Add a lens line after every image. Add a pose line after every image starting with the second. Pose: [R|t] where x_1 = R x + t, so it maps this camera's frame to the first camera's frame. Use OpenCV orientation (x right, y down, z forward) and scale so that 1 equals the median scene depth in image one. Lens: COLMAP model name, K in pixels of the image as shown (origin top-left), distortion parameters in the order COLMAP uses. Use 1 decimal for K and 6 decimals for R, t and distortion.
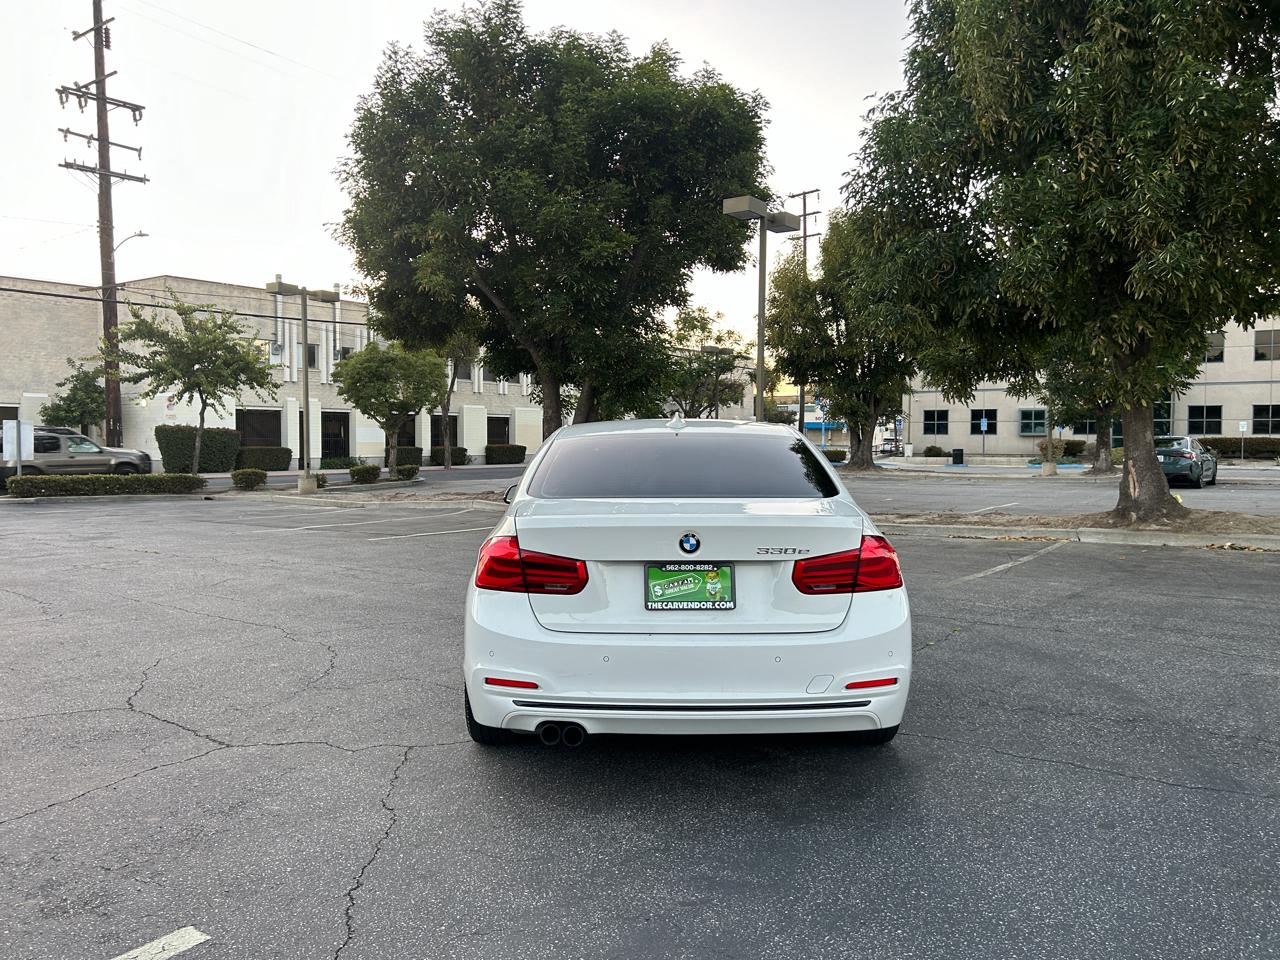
lens RADIAL K [[958.0, 0, 633.5], [0, 958.0, 479.7], [0, 0, 1]] dist [0.053784, -0.060869]
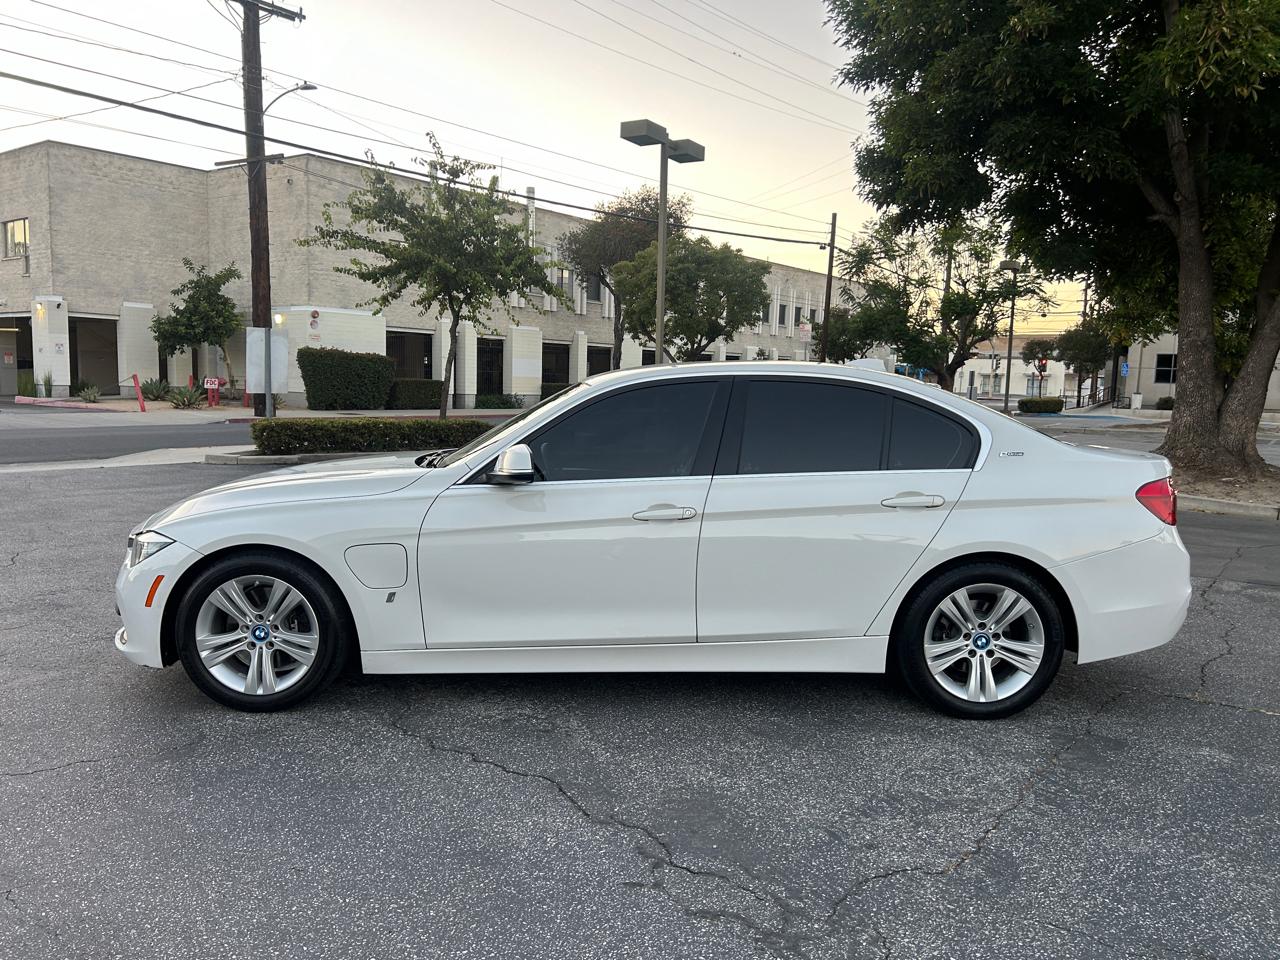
lens RADIAL K [[958.0, 0, 641.0], [0, 958.0, 493.6], [0, 0, 1]] dist [0.053784, -0.060869]
pose [[0.999661, 0.025746, 0.003879, -0.317130], [-0.025968, 0.996705, 0.076839, -0.007739], [-0.001888, -0.076914, 0.997036, 0.302915]]
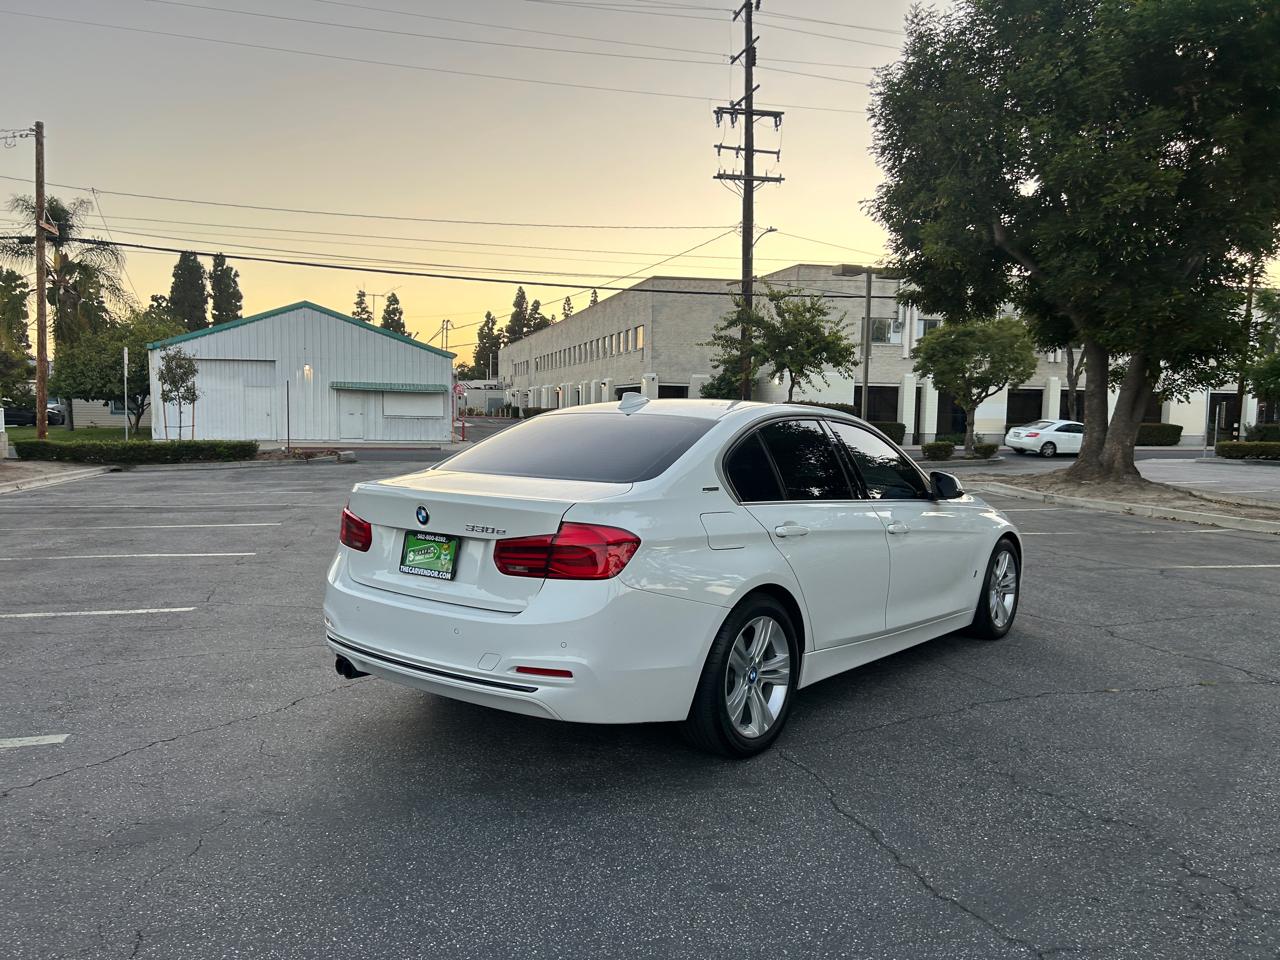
lens RADIAL K [[958.0, 0, 632.0], [0, 958.0, 495.9], [0, 0, 1]] dist [0.053784, -0.060869]
pose [[0.776528, 0.065629, -0.626655, 0.108069], [-0.039296, 0.997669, 0.055792, -0.002962], [0.628856, -0.018699, 0.777297, 0.035501]]
